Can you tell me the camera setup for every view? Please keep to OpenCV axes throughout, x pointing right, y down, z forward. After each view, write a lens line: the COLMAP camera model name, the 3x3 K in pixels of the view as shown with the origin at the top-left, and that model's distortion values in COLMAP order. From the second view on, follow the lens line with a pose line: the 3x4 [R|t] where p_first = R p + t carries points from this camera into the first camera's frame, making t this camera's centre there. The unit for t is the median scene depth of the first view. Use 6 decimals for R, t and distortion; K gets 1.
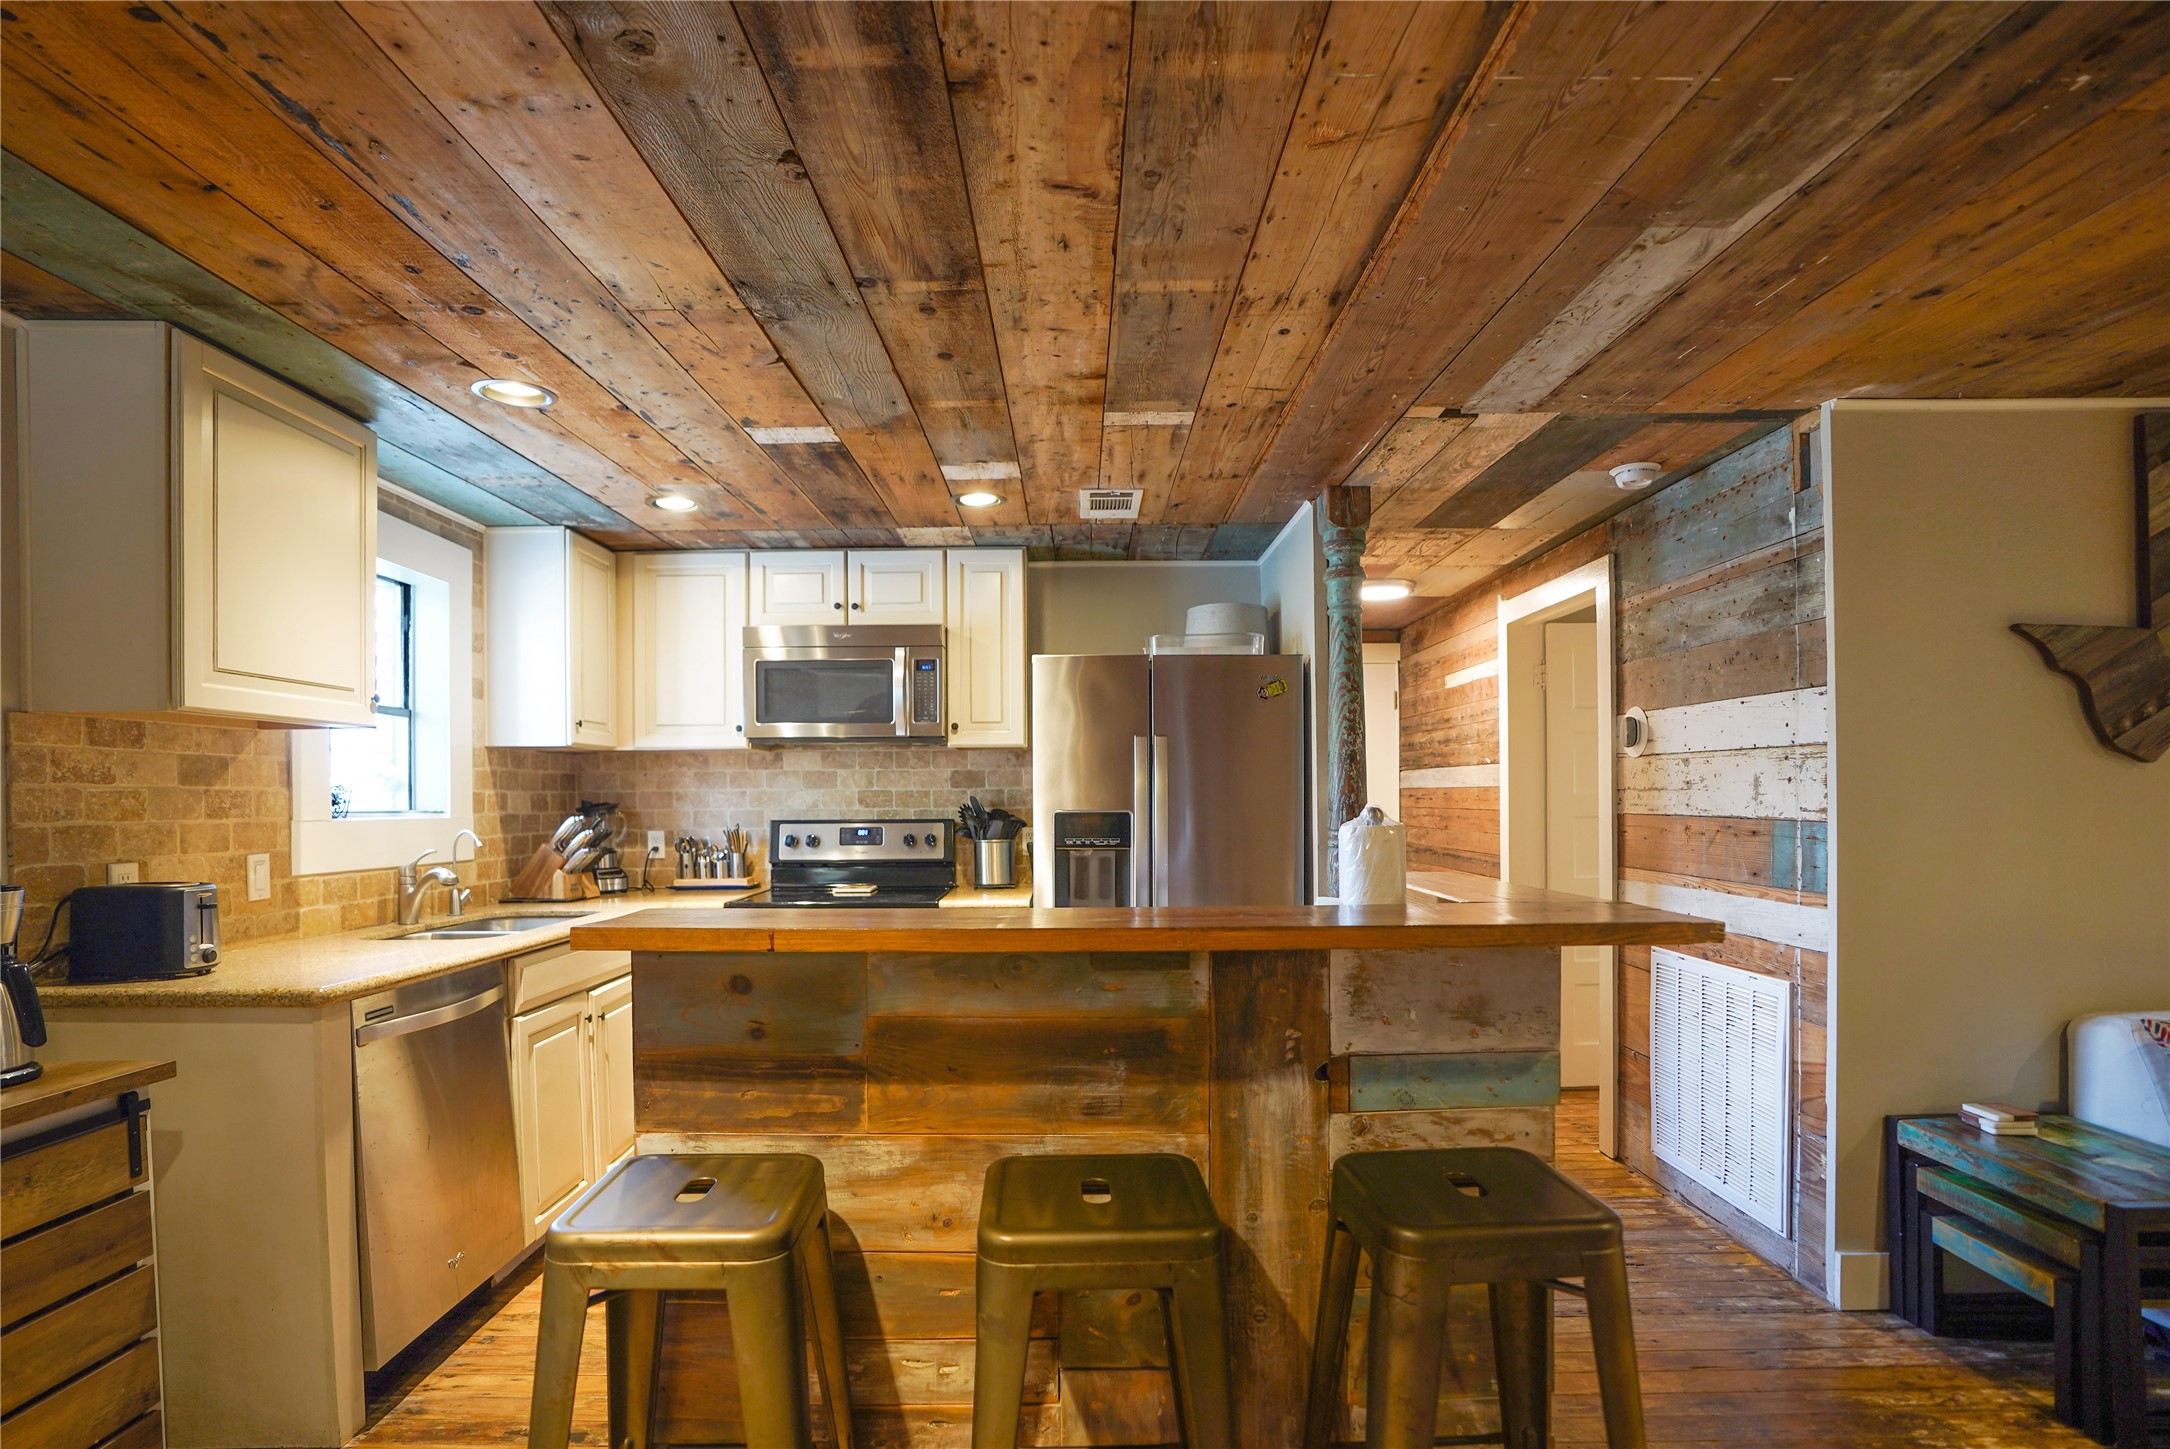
lens RADIAL K [[1063.6, 0, 1097.6], [0, 1063.6, 808.6], [0, 0, 1]] dist [-0.071533, 0.030882]
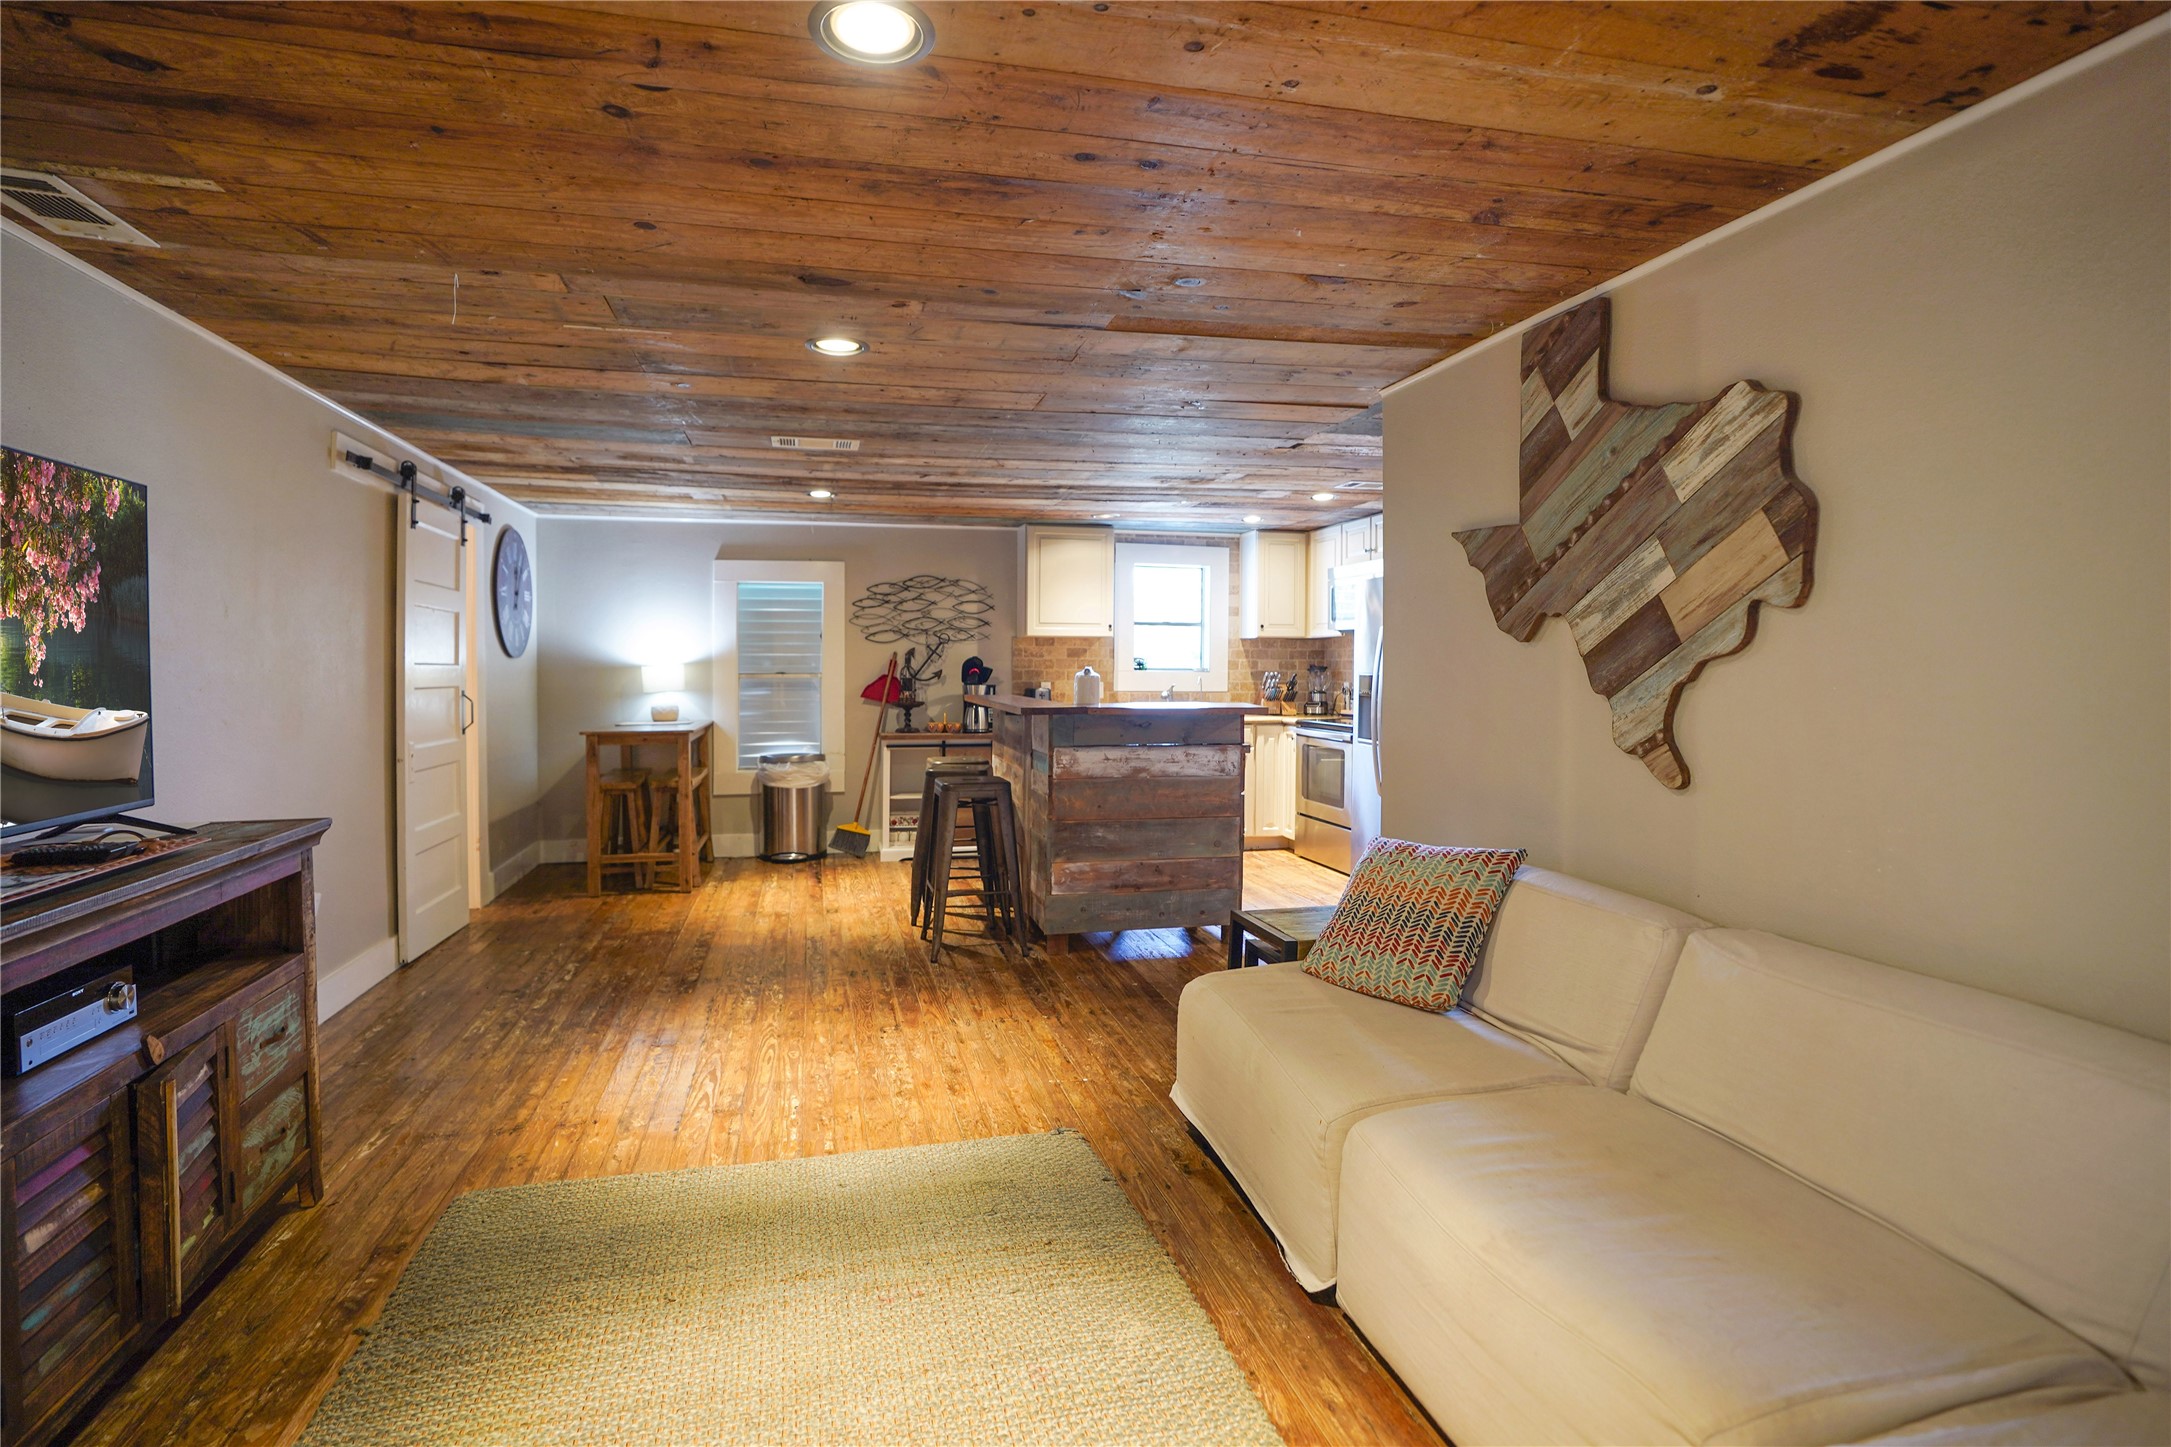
lens RADIAL K [[1083.2, 0, 1092.4], [0, 1083.2, 689.3], [0, 0, 1]] dist [-0.070686, 0.000061]
pose [[0.242138, 0.030785, -0.969753, 1.943141], [-0.013552, 0.999506, 0.028346, -0.019262], [0.970147, 0.006278, 0.242435, 0.240755]]
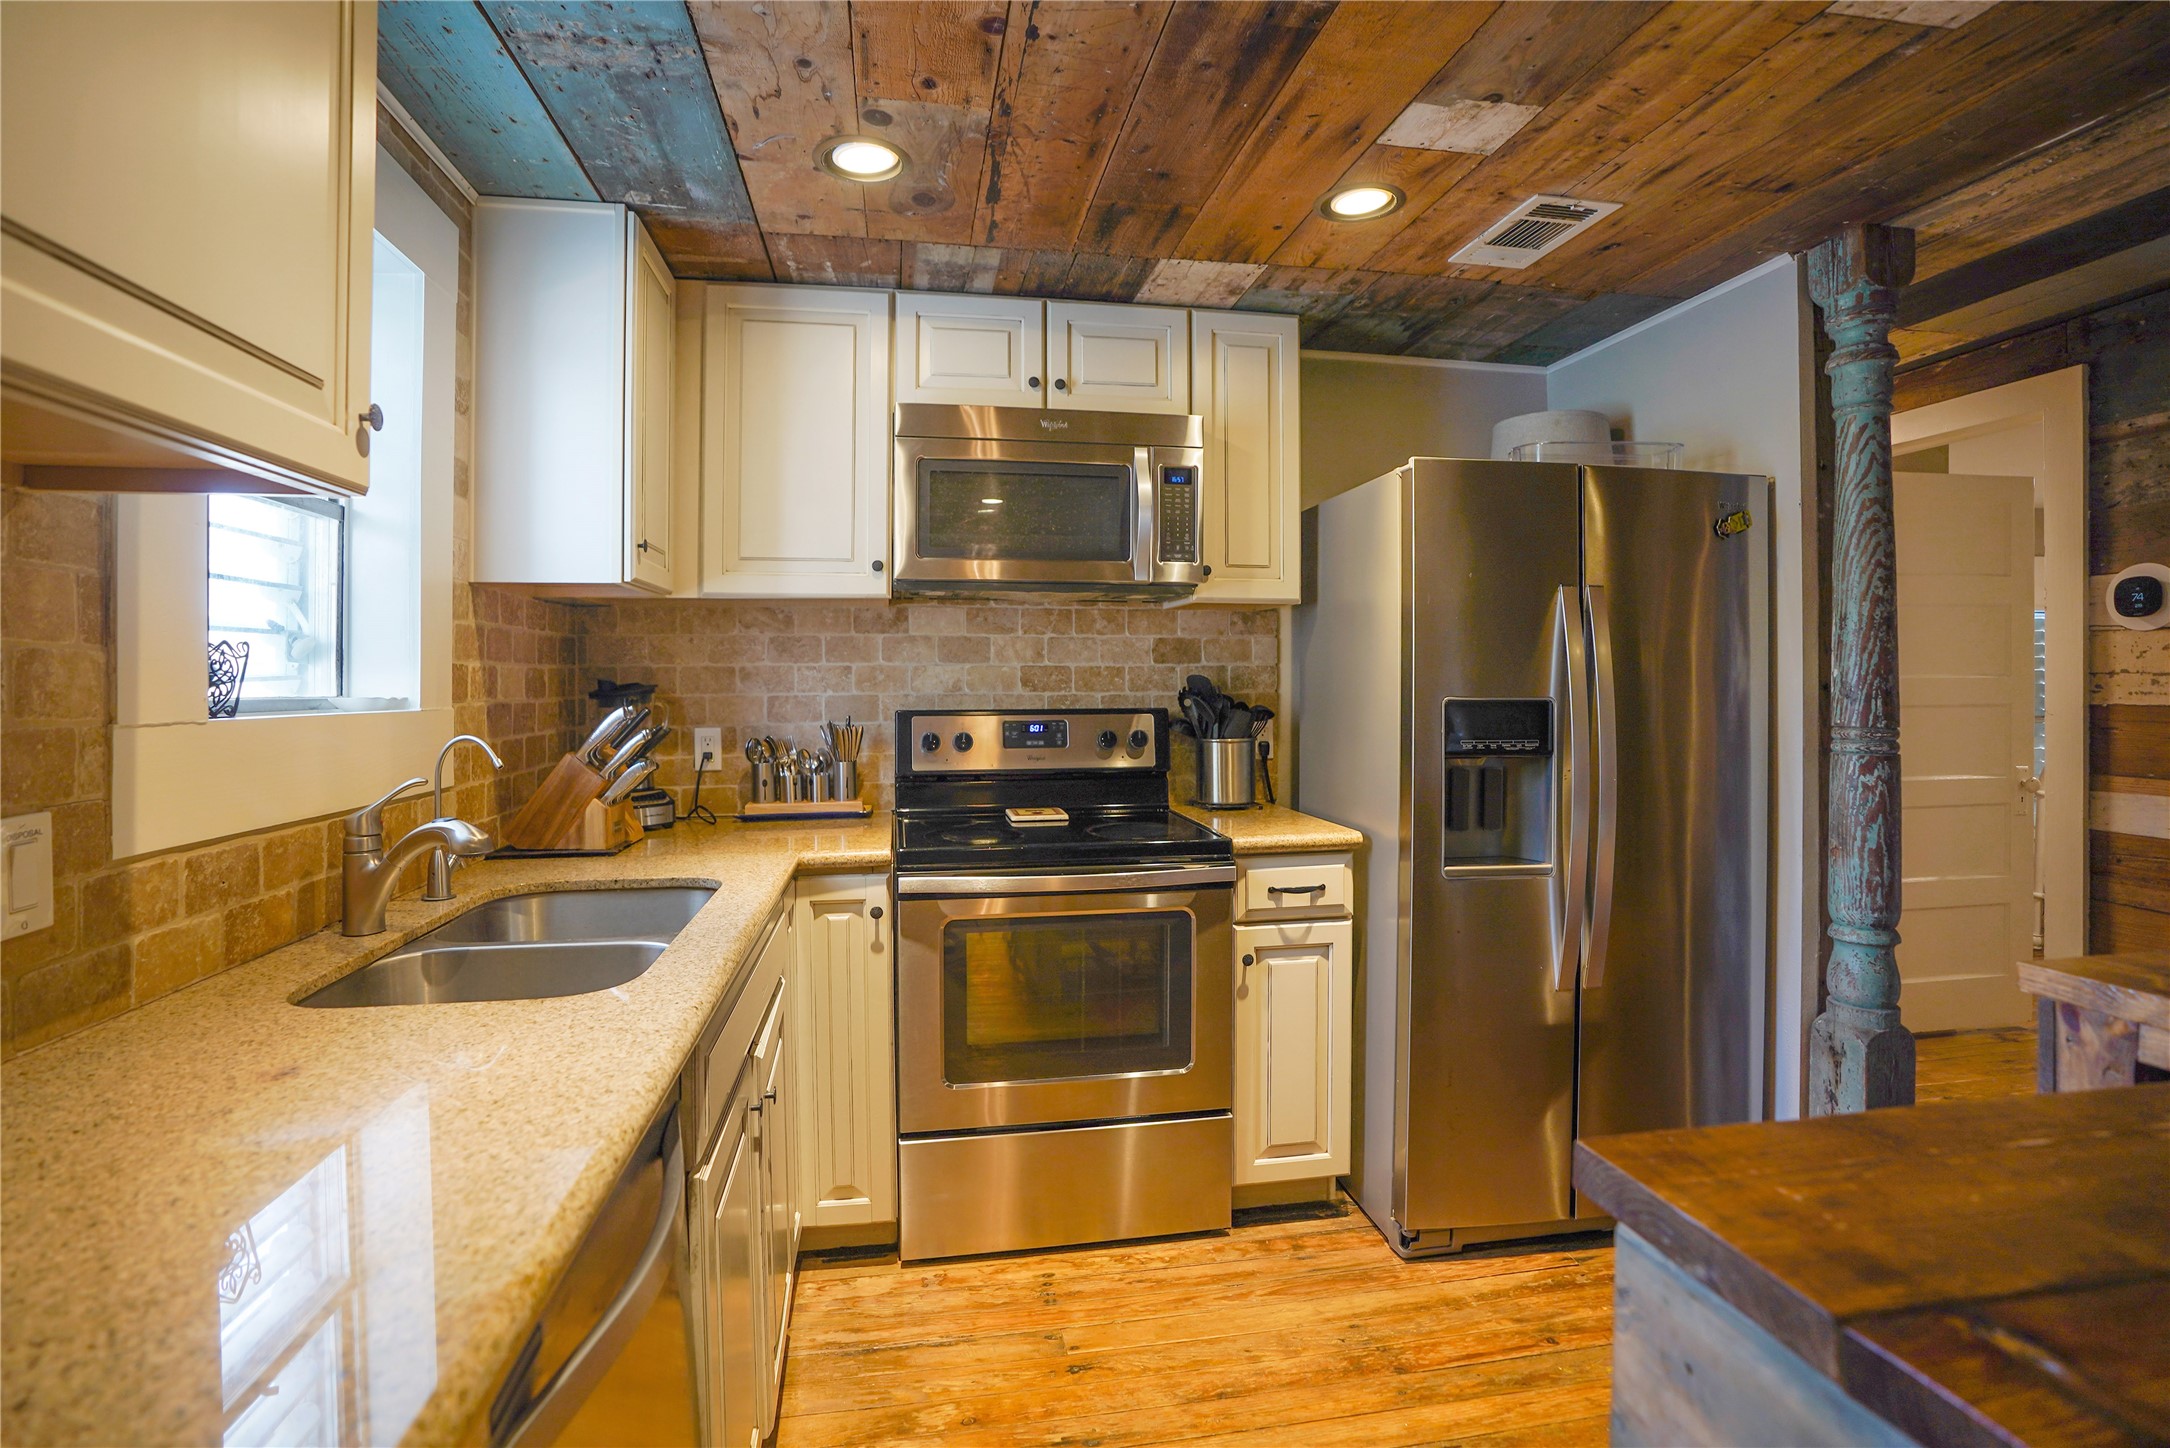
lens RADIAL K [[1036.2, 0, 1087.0], [0, 1036.2, 682.7], [0, 0, 1]] dist [-0.066176, 0.026846]
pose [[0.987305, 0.005240, 0.158751, -0.456739], [-0.004051, 0.999961, -0.007814, -0.003370], [-0.158786, 0.007071, 0.987288, 0.539807]]
